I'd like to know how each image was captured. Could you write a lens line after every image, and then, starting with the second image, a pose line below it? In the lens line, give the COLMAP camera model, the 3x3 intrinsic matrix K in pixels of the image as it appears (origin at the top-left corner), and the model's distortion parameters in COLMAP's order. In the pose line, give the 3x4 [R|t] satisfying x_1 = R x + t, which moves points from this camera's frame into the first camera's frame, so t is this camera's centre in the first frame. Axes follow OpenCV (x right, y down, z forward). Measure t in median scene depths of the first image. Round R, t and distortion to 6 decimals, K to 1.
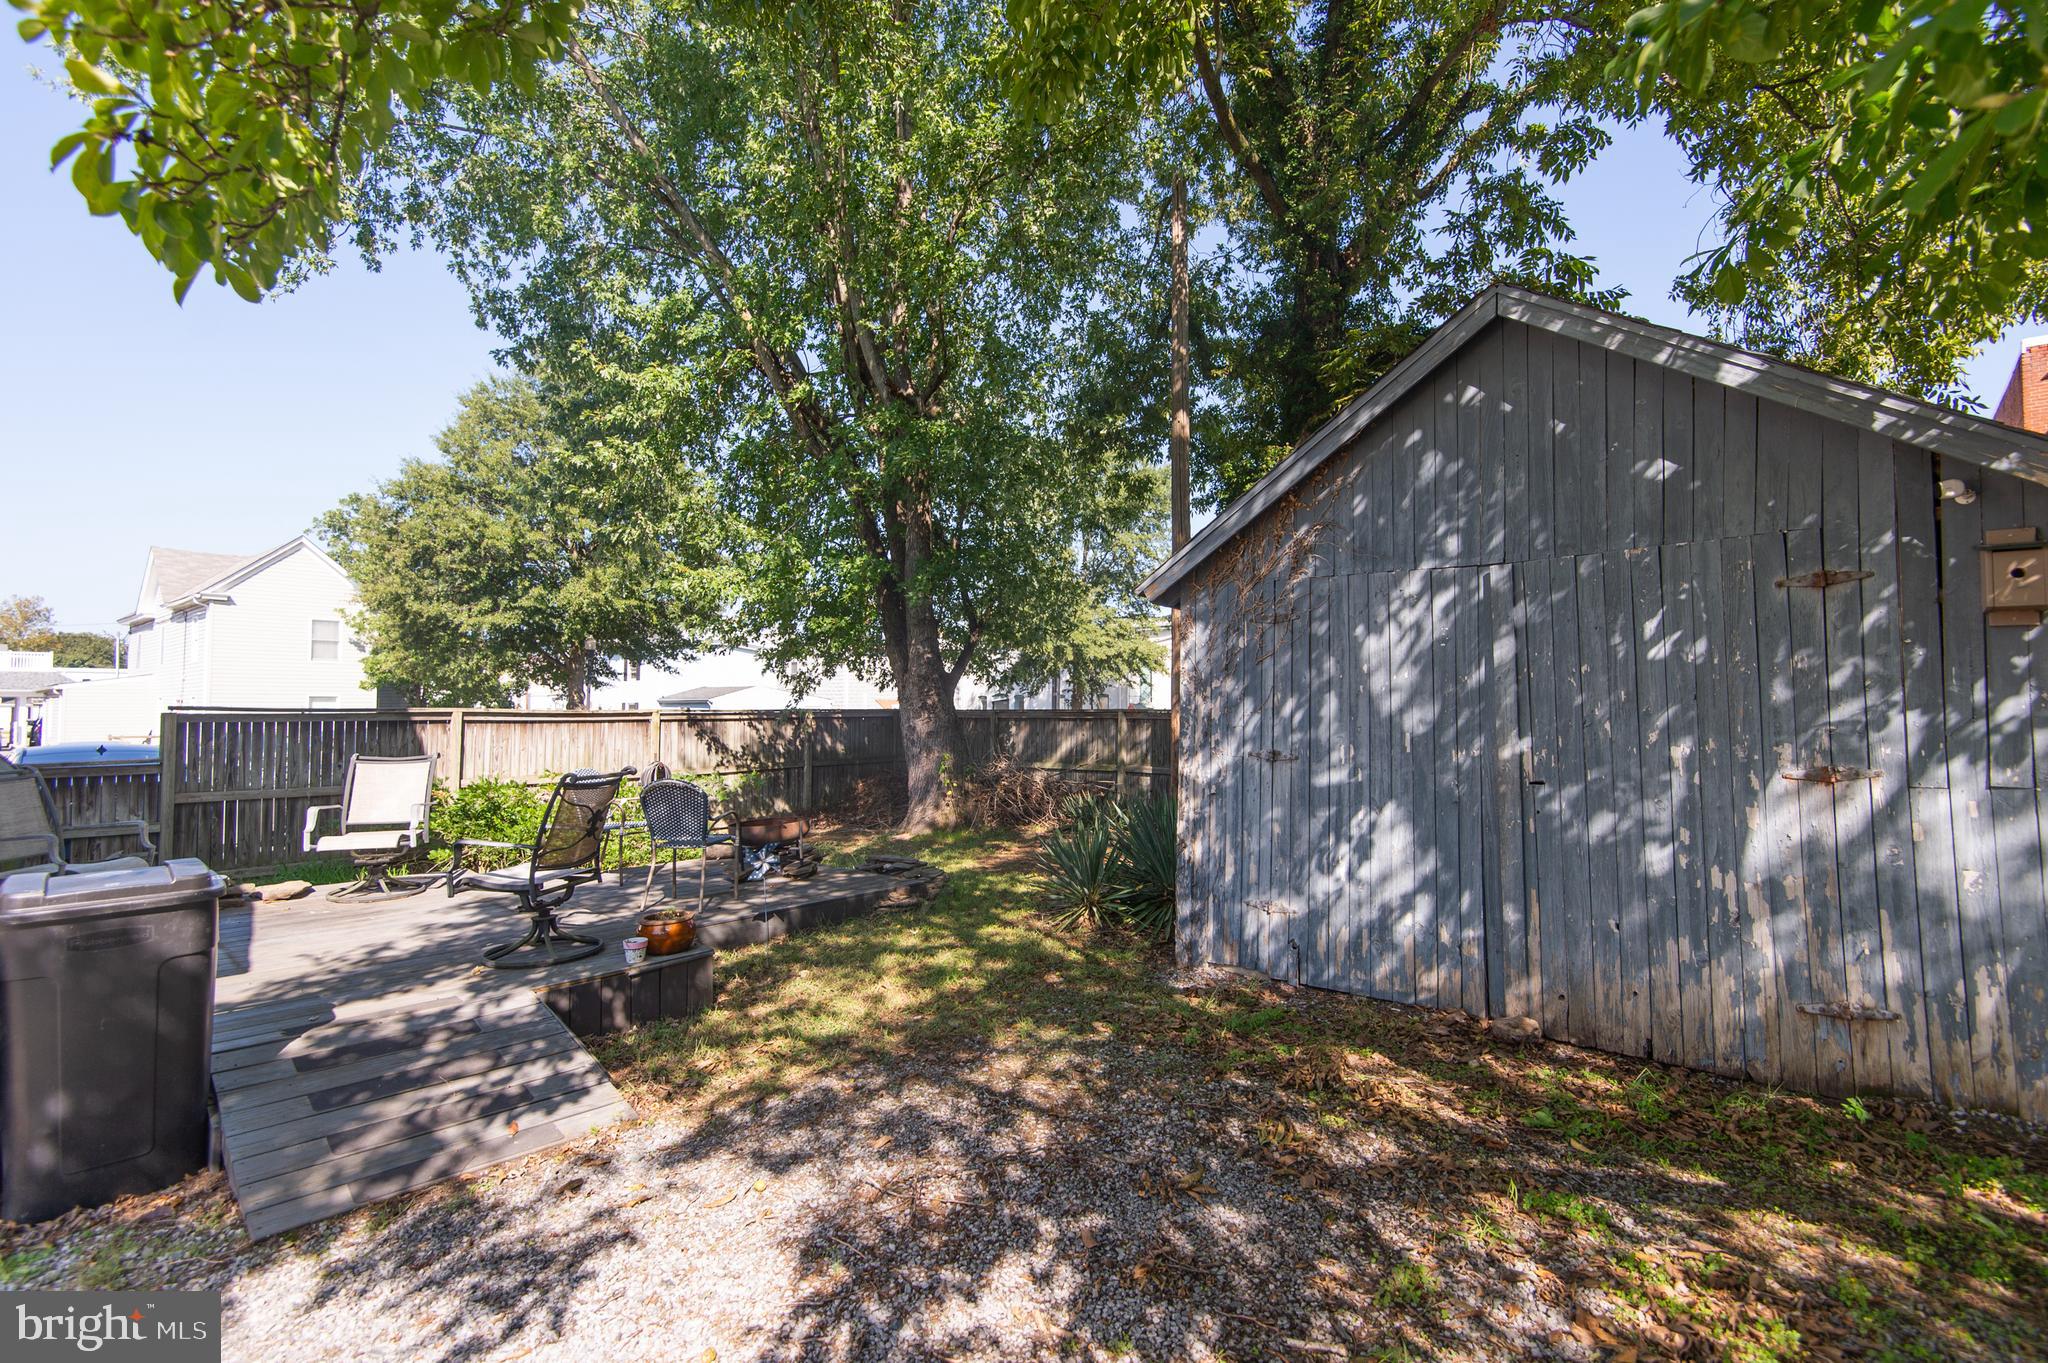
lens RADIAL K [[938.8, 0, 1024.0], [0, 938.8, 681.5], [0, 0, 1]] dist [0.045417, -0.026172]
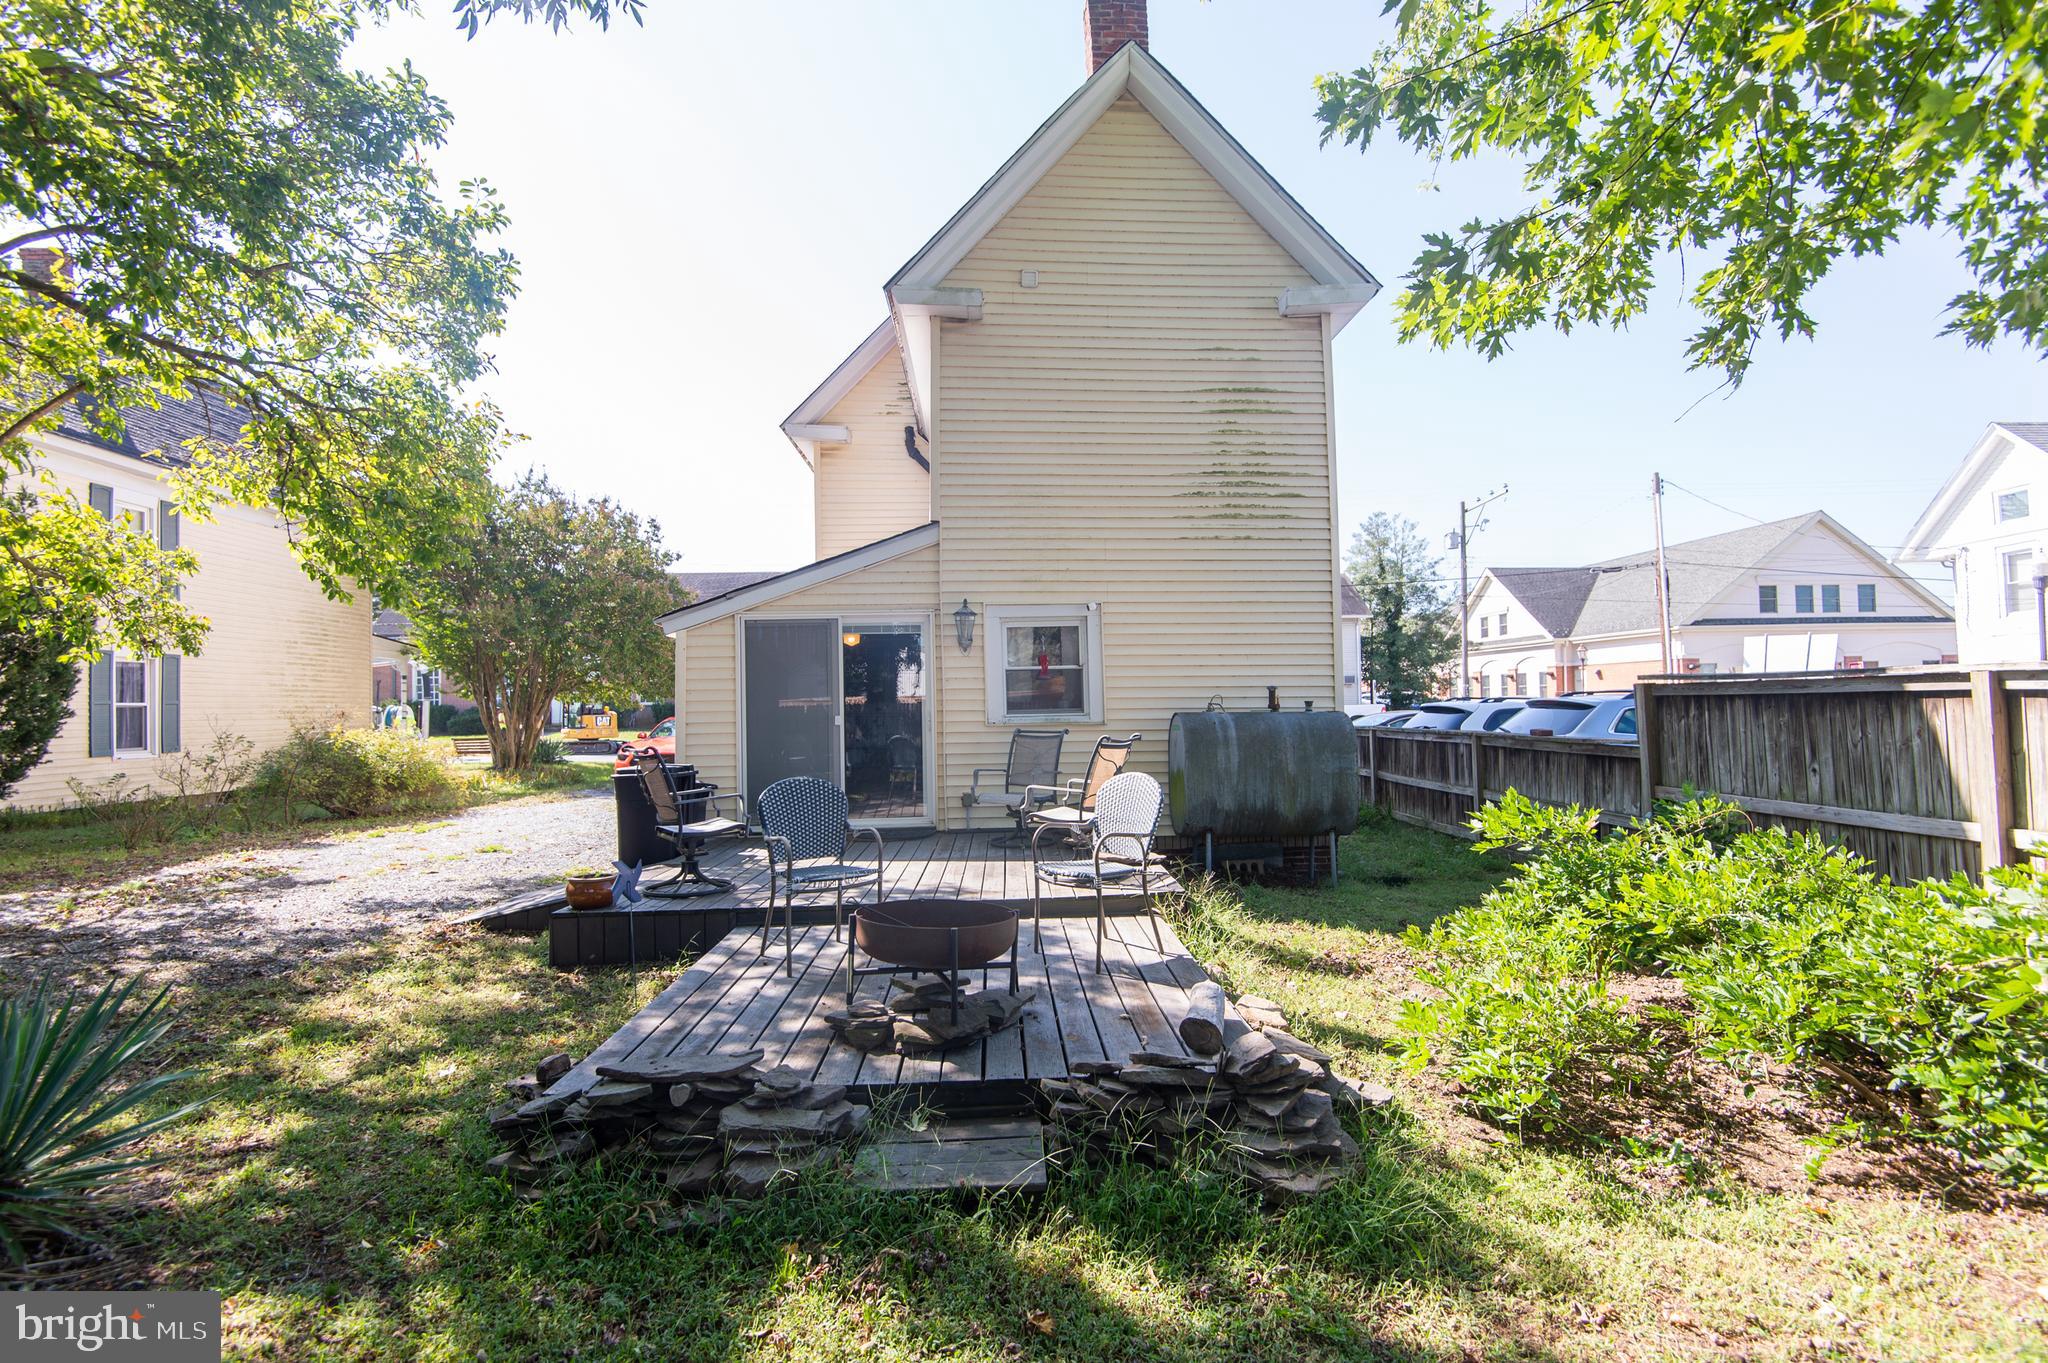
lens RADIAL K [[938.8, 0, 1024.0], [0, 938.8, 681.5], [0, 0, 1]] dist [0.045417, -0.026172]
pose [[-0.710194, 0.002819, -0.704001, 0.050041], [0.043980, 0.998216, -0.040369, 0.057047], [0.702631, -0.059632, -0.709051, 1.653126]]
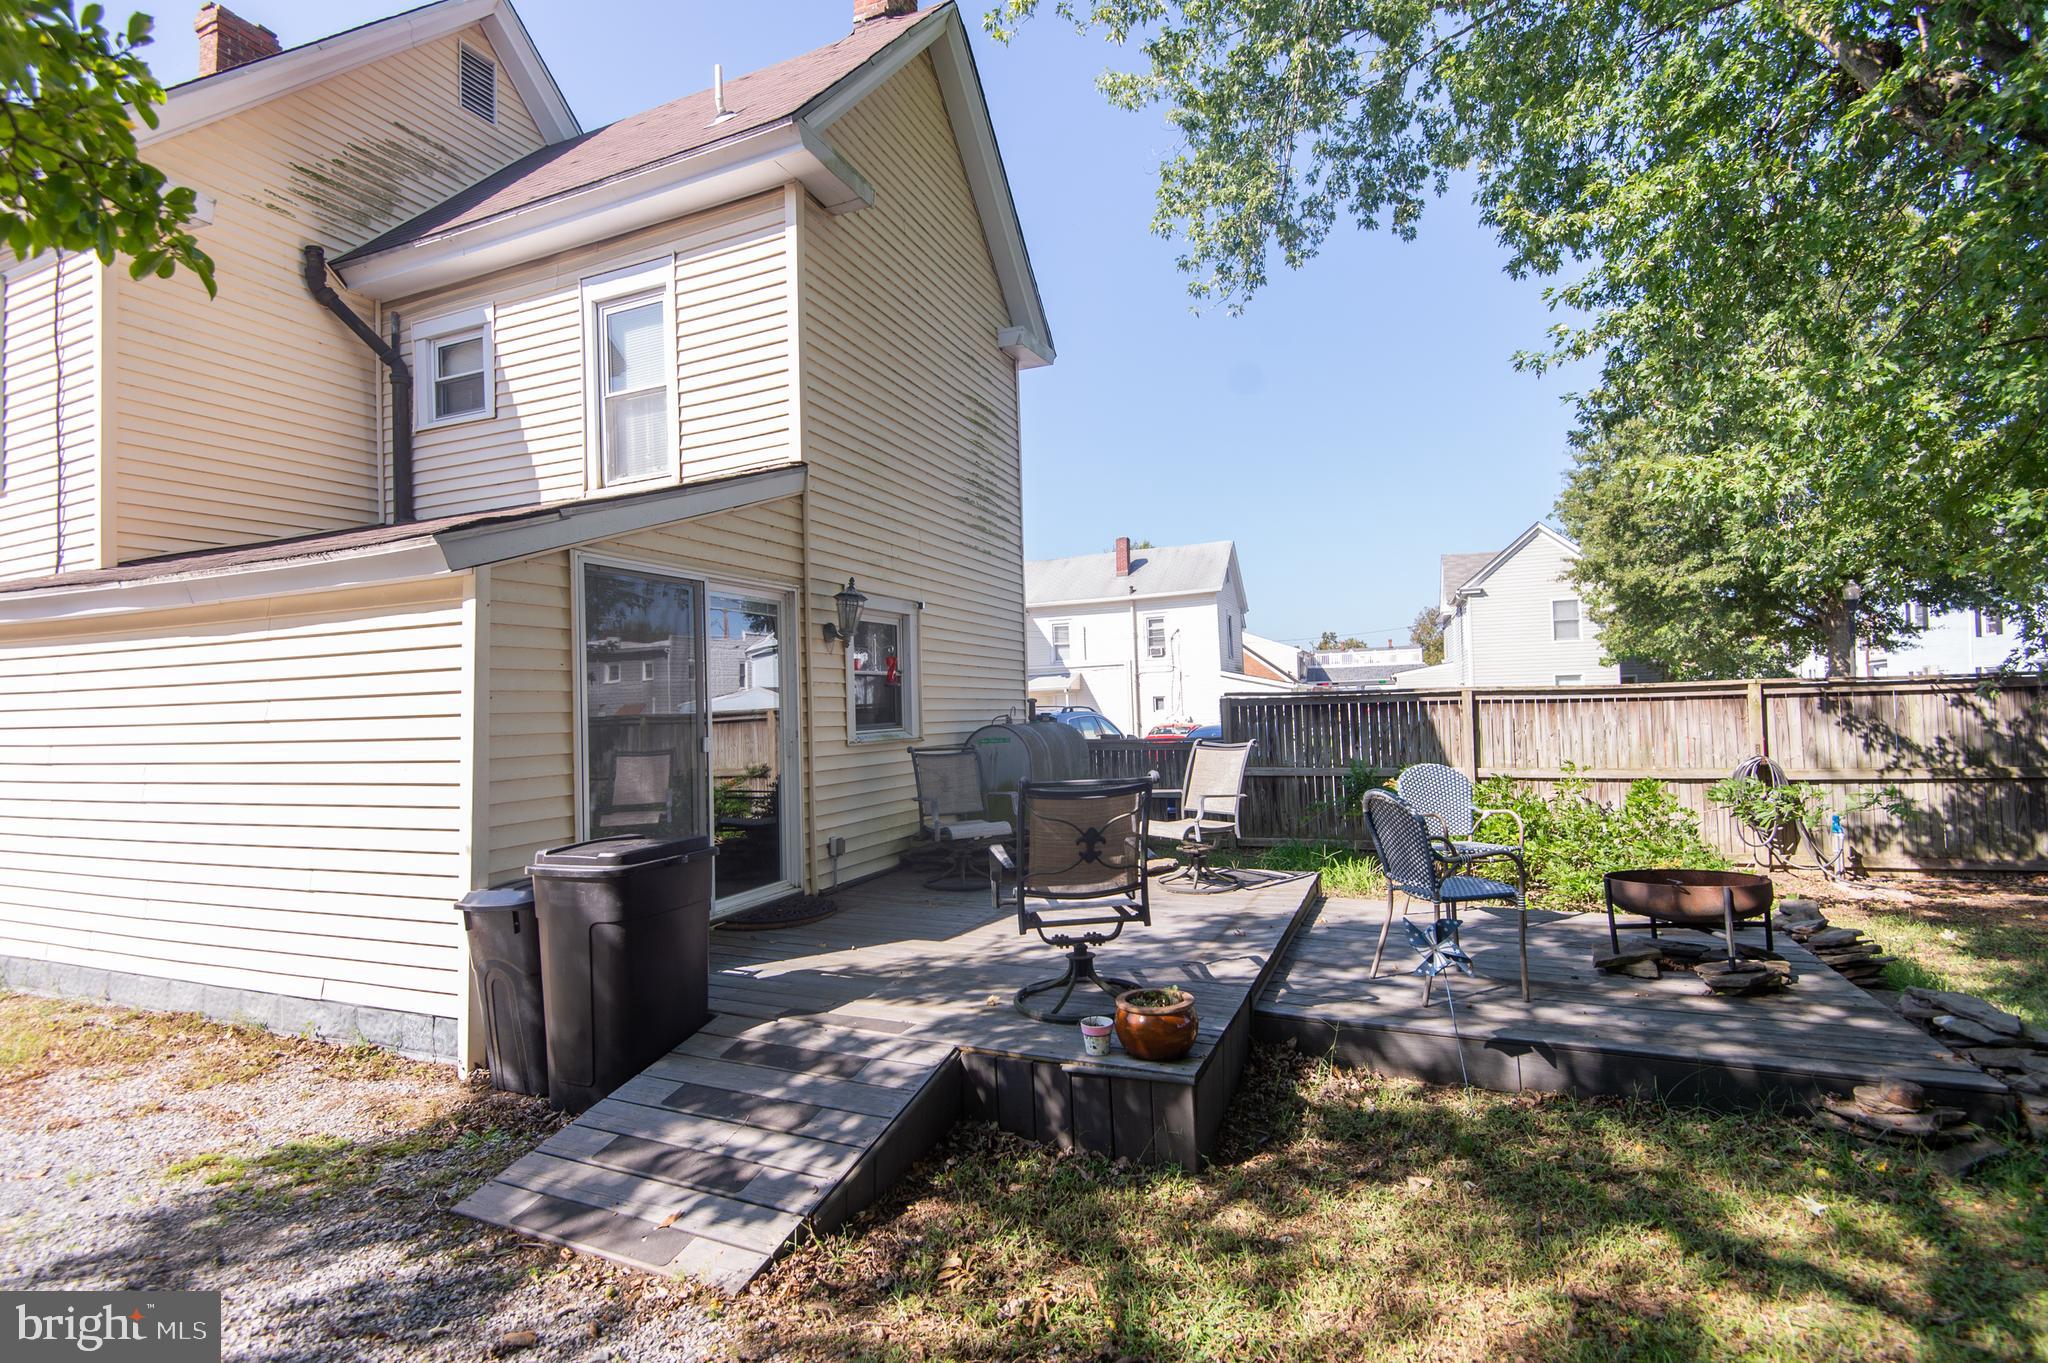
lens RADIAL K [[938.8, 0, 1024.0], [0, 938.8, 681.5], [0, 0, 1]] dist [0.045417, -0.026172]
pose [[0.318744, -0.031559, -0.947315, 0.176038], [0.056174, 0.998318, -0.014357, 0.020071], [0.946175, -0.048638, 0.319981, 0.540142]]
